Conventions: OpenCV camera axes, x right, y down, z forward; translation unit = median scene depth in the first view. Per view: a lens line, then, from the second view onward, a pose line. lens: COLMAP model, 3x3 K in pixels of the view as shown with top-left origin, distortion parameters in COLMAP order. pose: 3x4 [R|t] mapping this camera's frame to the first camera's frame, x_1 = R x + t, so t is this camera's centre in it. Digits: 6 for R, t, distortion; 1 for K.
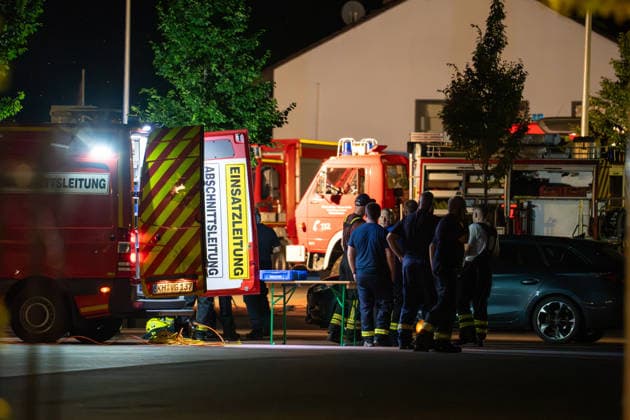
lens RADIAL K [[2313.1, 0, 313.5], [0, 2313.1, 209.7], [0, 0, 1]] dist [0.558689, 0.000000]
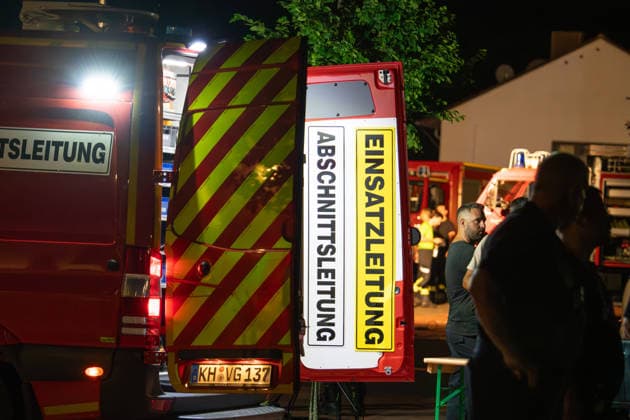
lens RADIAL K [[2313.1, 0, 312.7], [0, 2313.1, 208.9], [0, 0, 1]] dist [0.558689, 0.000000]
pose [[0.996713, 0.037326, -0.071903, -0.009966], [-0.037686, 0.999283, -0.003664, 0.000579], [0.071714, 0.006361, 0.997405, 0.487890]]
